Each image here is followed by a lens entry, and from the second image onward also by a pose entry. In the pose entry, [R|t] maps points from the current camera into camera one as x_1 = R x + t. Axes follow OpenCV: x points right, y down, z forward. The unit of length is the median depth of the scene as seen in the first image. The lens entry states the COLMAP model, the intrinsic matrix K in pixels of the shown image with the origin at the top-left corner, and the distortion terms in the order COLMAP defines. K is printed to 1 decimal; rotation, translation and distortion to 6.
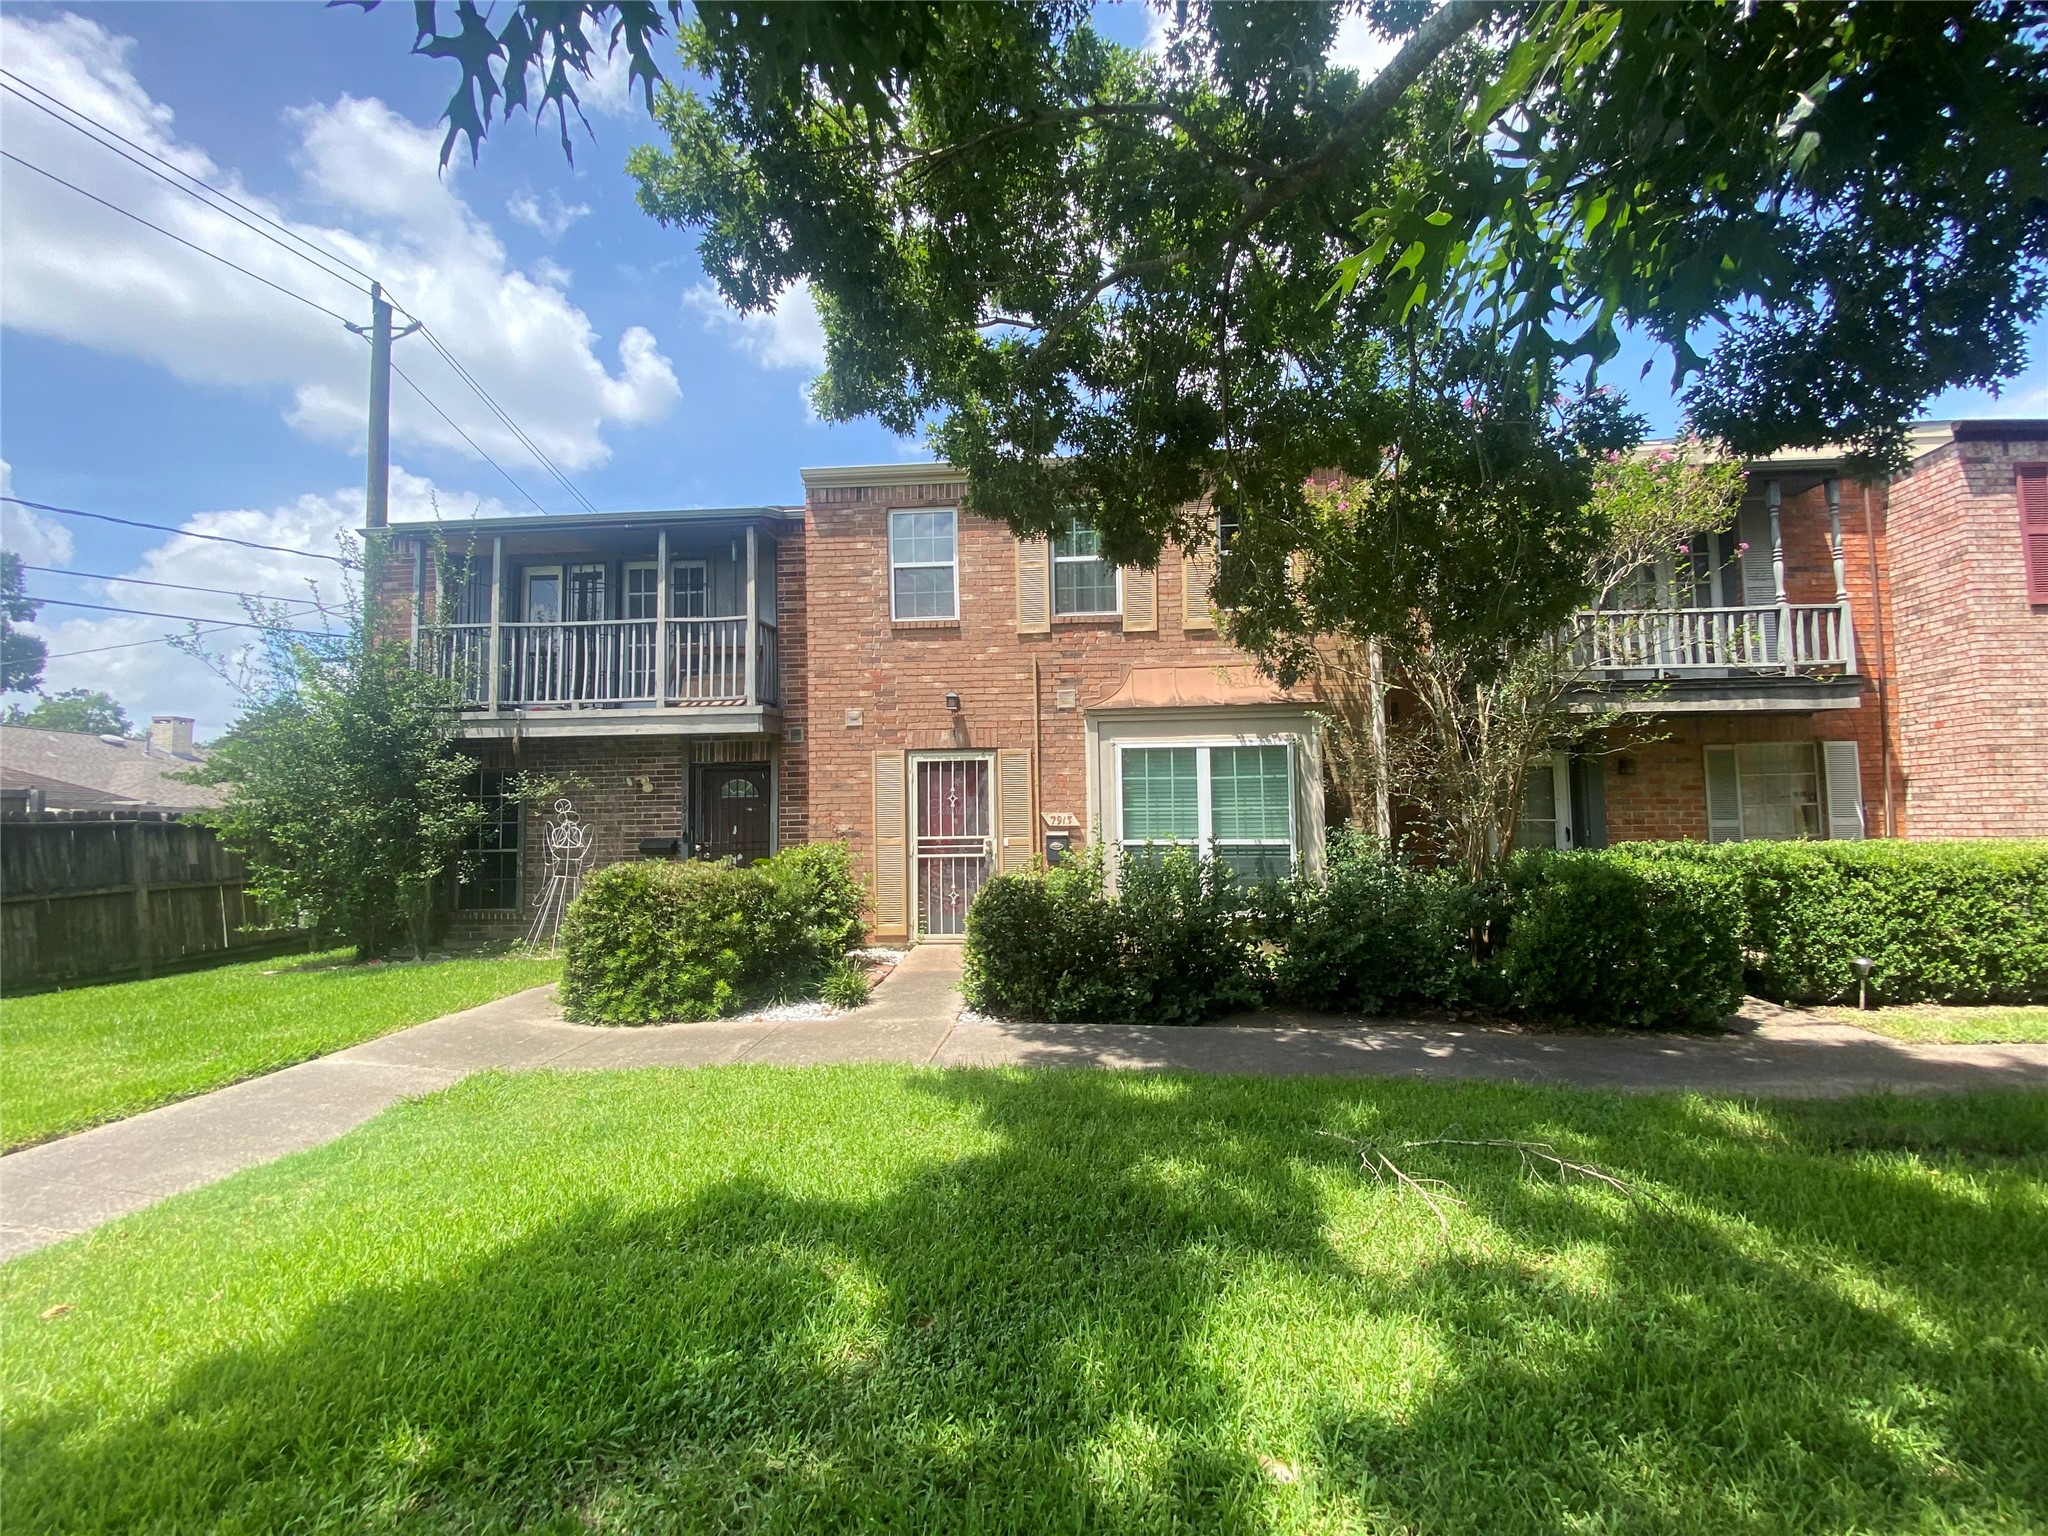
lens RADIAL K [[836.0, 0, 1027.2], [0, 836.0, 768.4], [0, 0, 1]] dist [-0.011013, -0.001698]
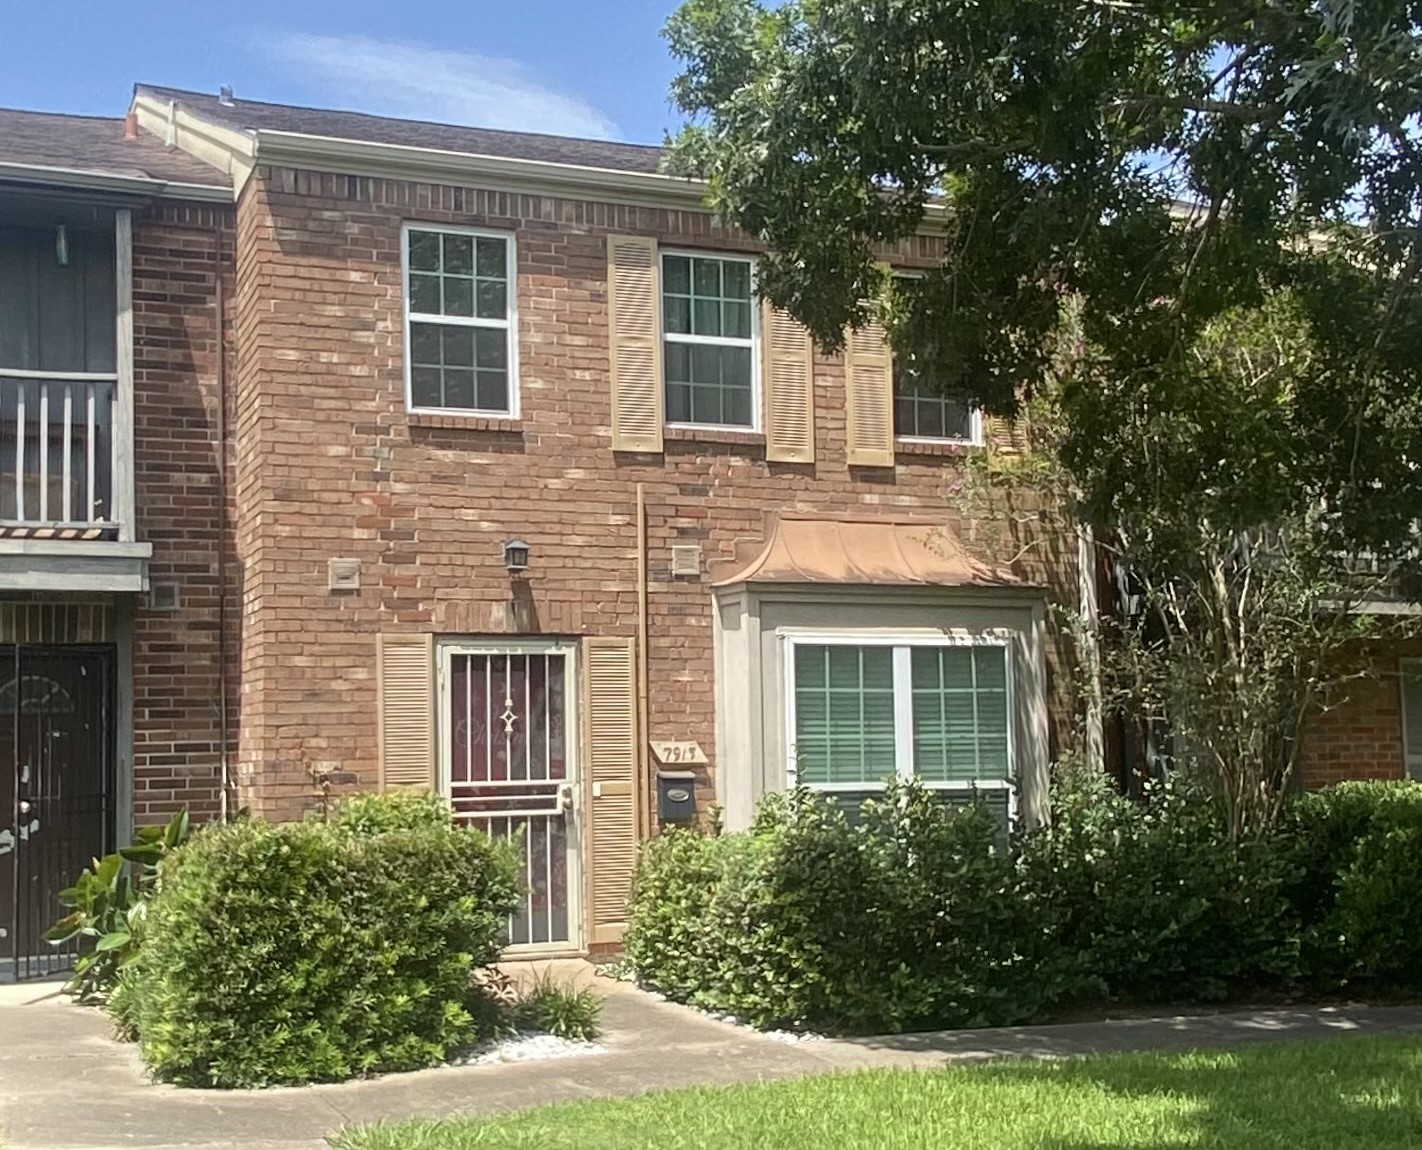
lens RADIAL K [[1798.8, 0, 711.4], [0, 1798.8, 572.2], [0, 0, 1]] dist [0.025929, 0.000000]
pose [[0.895759, 0.045832, 0.442172, -0.535855], [-0.026747, 0.998426, -0.049306, -0.008168], [-0.443736, 0.032339, 0.895574, -0.223258]]
